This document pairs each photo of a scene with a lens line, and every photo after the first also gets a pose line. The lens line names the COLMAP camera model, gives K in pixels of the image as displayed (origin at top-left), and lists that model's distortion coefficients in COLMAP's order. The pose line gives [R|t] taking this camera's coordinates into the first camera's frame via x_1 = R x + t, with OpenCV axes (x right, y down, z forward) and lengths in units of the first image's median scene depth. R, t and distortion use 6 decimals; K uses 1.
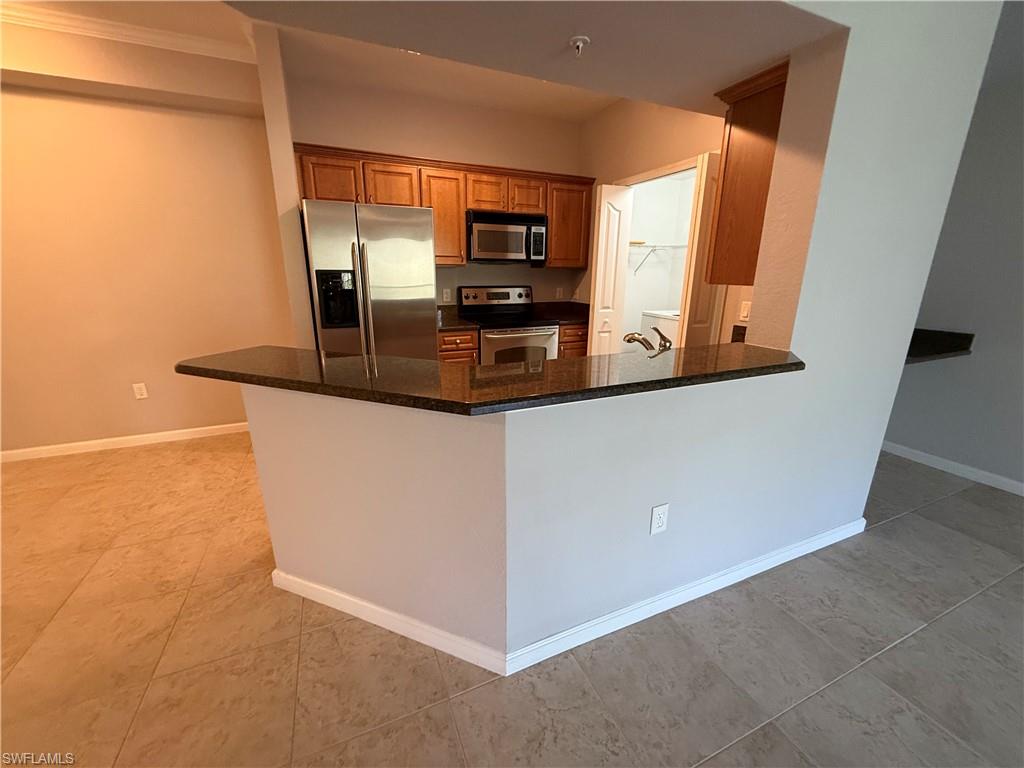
lens RADIAL K [[403.7, 0, 512.6], [0, 403.7, 386.8], [0, 0, 1]] dist [-0.003497, 0.000951]
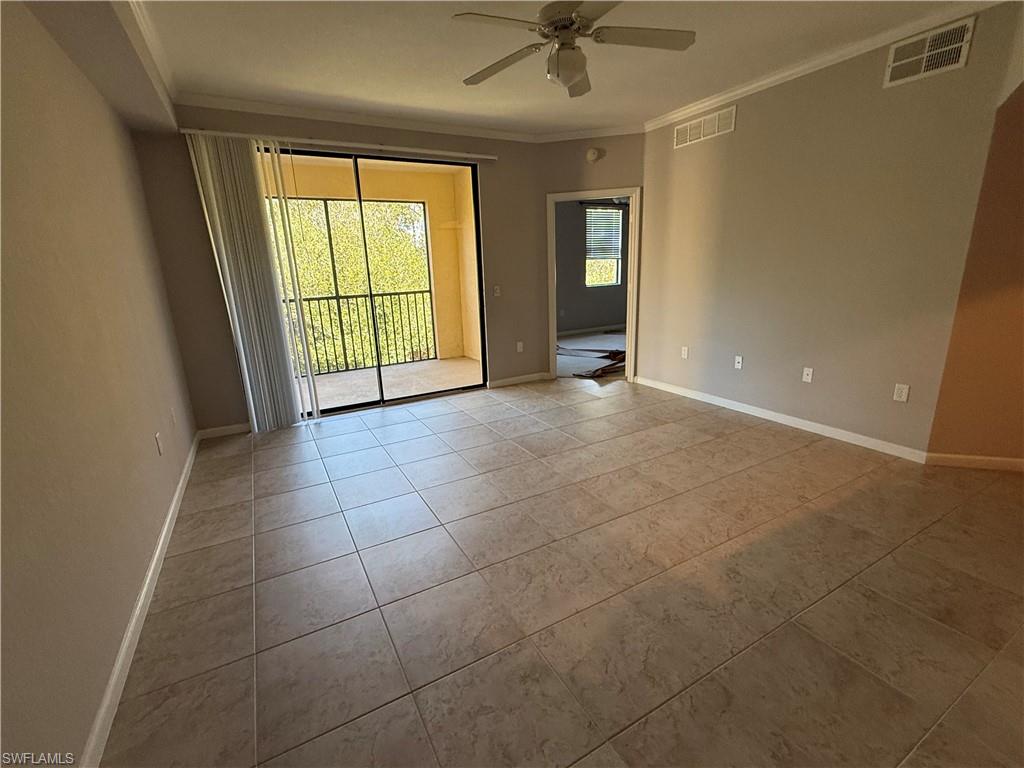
lens RADIAL K [[452.9, 0, 509.6], [0, 452.9, 386.3], [0, 0, 1]] dist [-0.001037, -0.001008]
pose [[-0.994171, 0.057484, -0.091209, 0.798673], [0.002116, 0.856236, 0.516580, -0.175465], [0.107792, 0.513376, -0.851367, 0.595739]]
